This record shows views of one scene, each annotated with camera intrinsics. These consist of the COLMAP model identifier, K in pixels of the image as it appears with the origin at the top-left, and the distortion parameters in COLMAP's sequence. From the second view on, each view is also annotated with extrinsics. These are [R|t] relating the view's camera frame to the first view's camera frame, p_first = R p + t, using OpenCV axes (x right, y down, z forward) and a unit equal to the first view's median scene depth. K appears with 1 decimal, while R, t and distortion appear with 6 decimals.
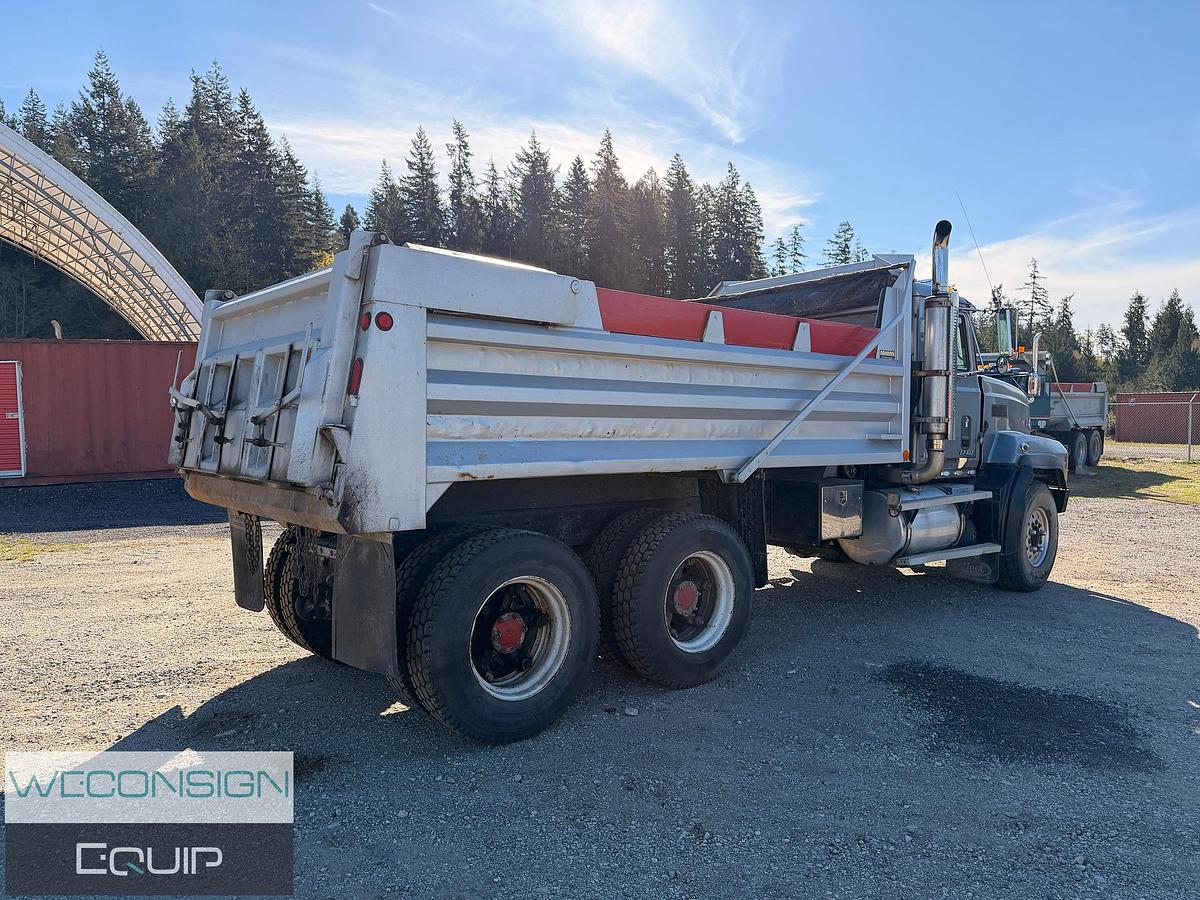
lens RADIAL K [[840.1, 0, 589.0], [0, 840.1, 452.2], [0, 0, 1]] dist [0.072851, -0.096844]
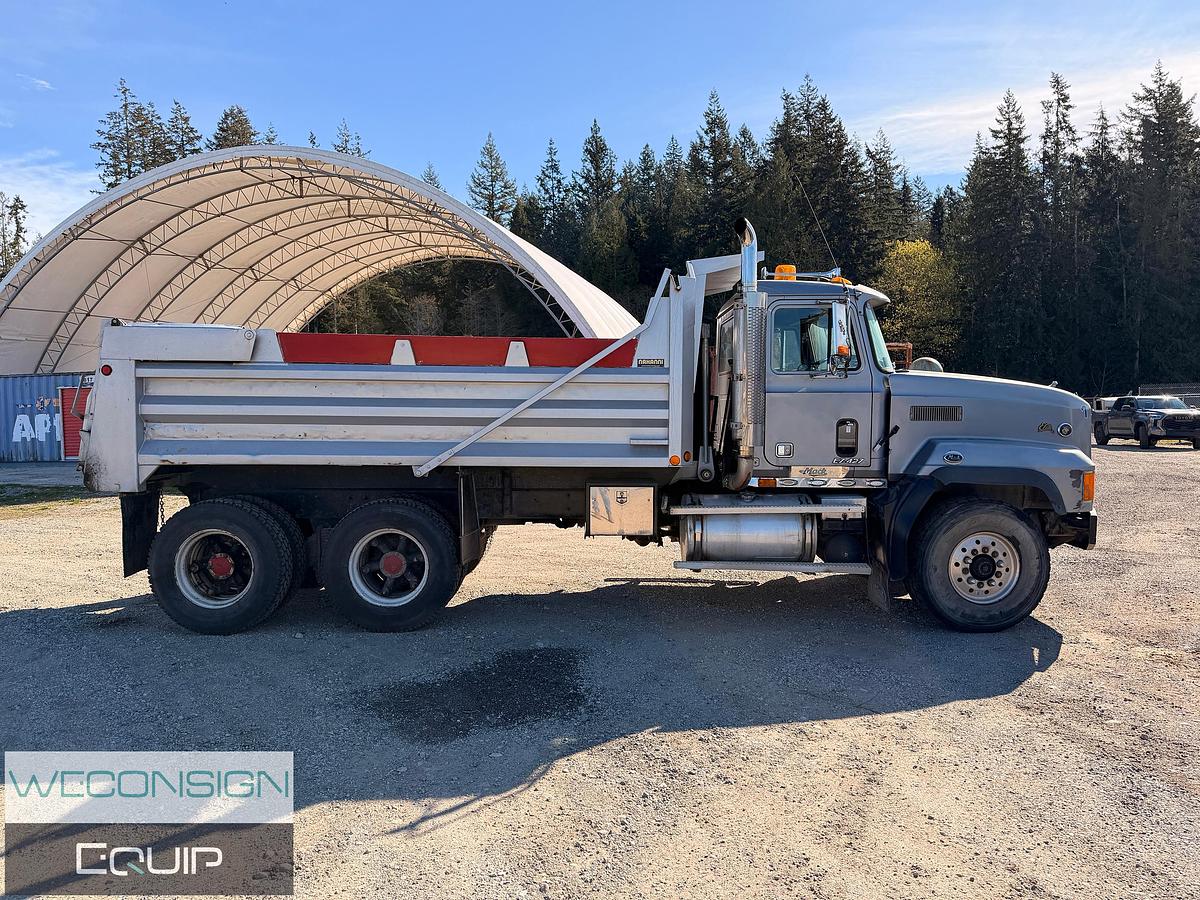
lens RADIAL K [[839.3, 0, 600.8], [0, 839.3, 453.1], [0, 0, 1]] dist [0.024583, -0.032556]
pose [[0.772404, 0.029138, -0.634463, 1.006681], [-0.019235, 0.999562, 0.022488, -0.026767], [0.634840, -0.005166, 0.772626, 0.185949]]
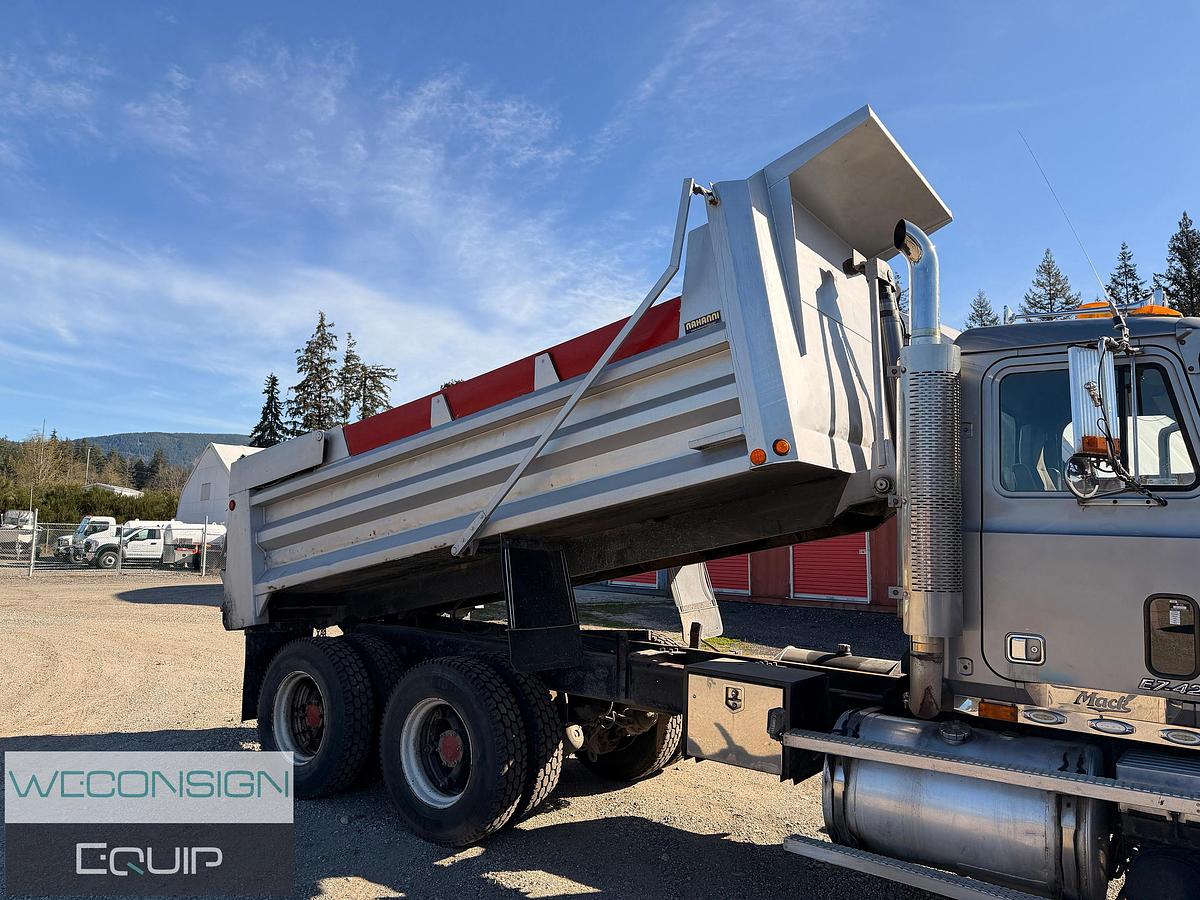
lens RADIAL K [[835.6, 0, 597.3], [0, 835.6, 448.2], [0, 0, 1]] dist [0.093928, -0.121552]
pose [[0.245169, -0.096872, -0.964628, 0.974771], [-0.067447, 0.990880, -0.116650, -0.057099], [0.967131, 0.093660, 0.236399, 0.777546]]
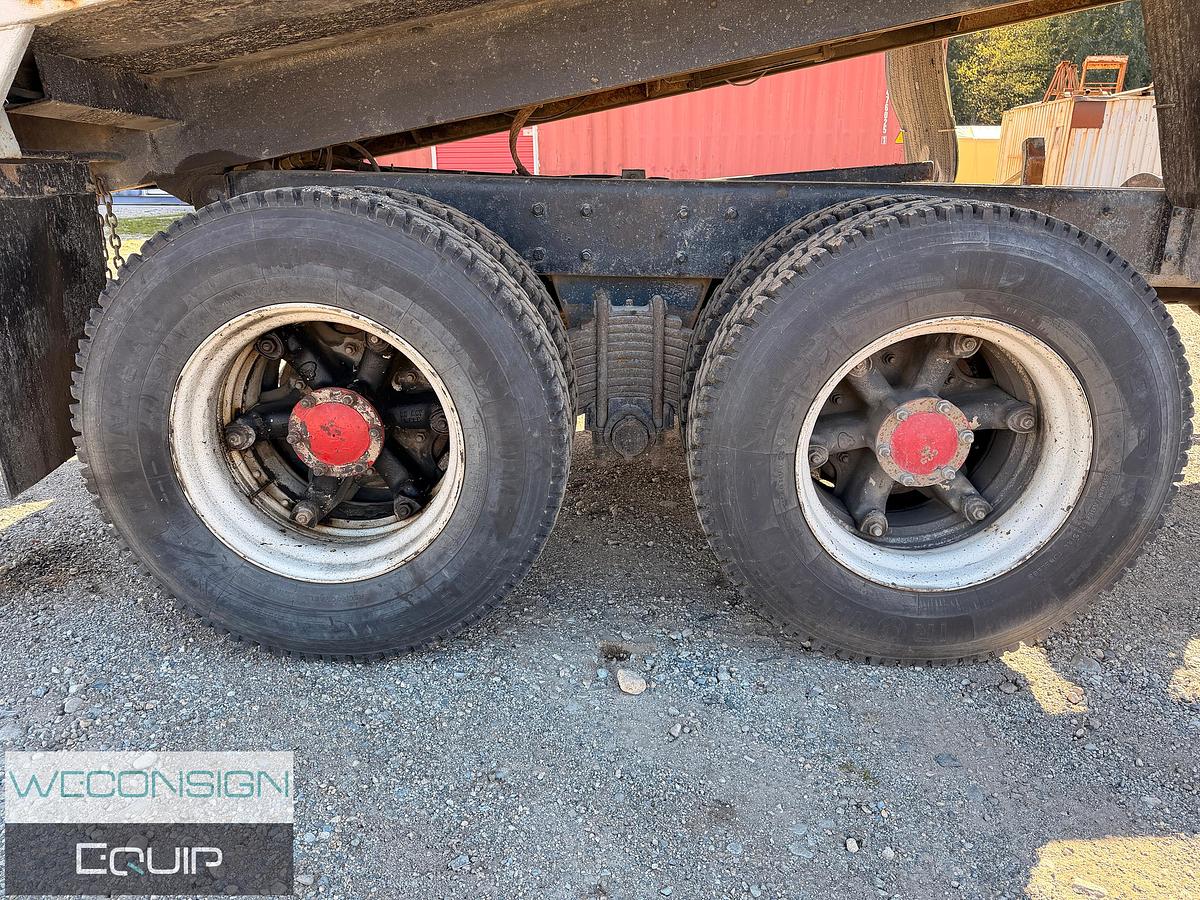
lens RADIAL K [[835.6, 0, 597.3], [0, 835.6, 448.2], [0, 0, 1]] dist [0.093928, -0.121552]
pose [[0.763313, 0.212741, -0.609995, 0.200257], [-0.040320, 0.958070, 0.283682, 0.066233], [0.644769, -0.191943, 0.739885, 0.548072]]
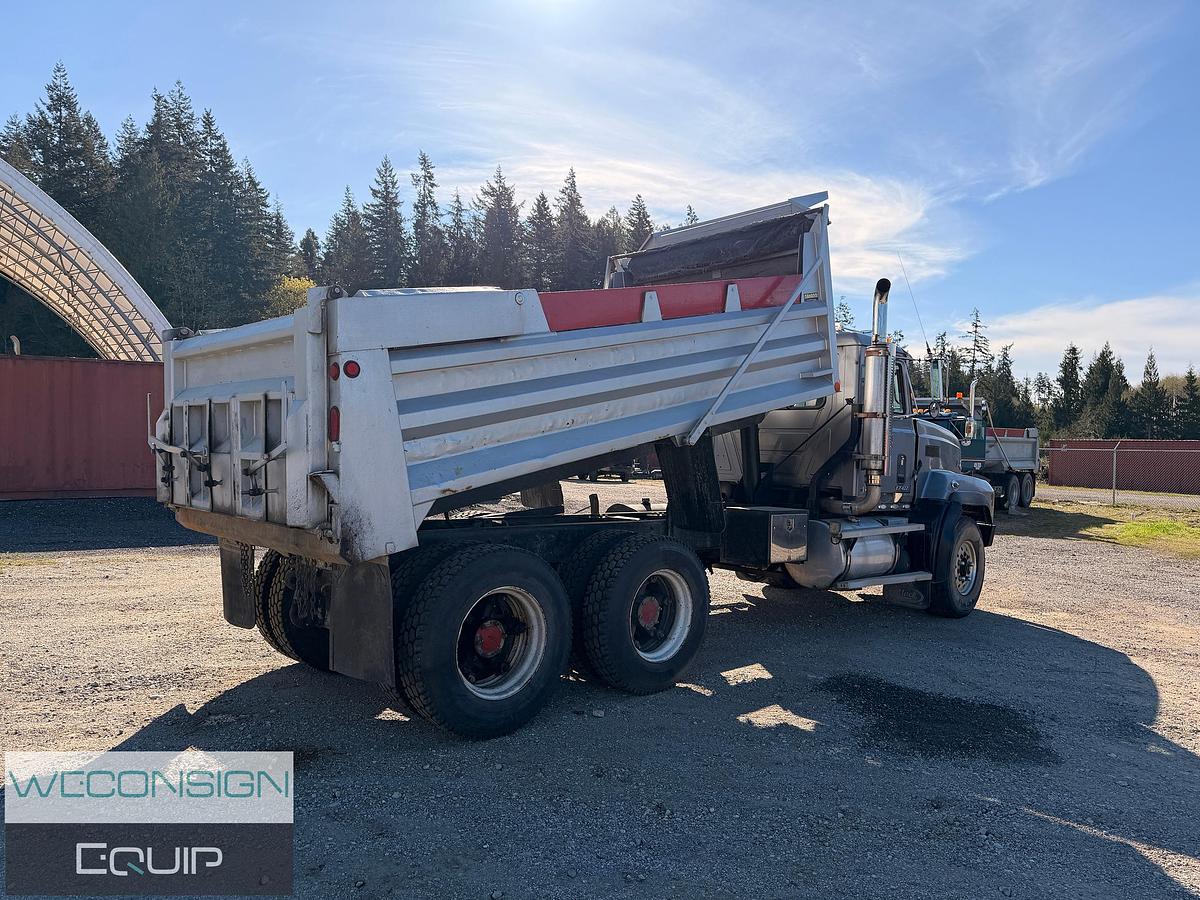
lens RADIAL K [[835.6, 0, 597.3], [0, 835.6, 448.2], [0, 0, 1]] dist [0.093928, -0.121552]
pose [[0.997699, 0.027392, 0.062014, -0.021887], [-0.024744, 0.998765, -0.043074, 0.006929], [-0.063117, 0.041441, 0.997145, -0.082730]]
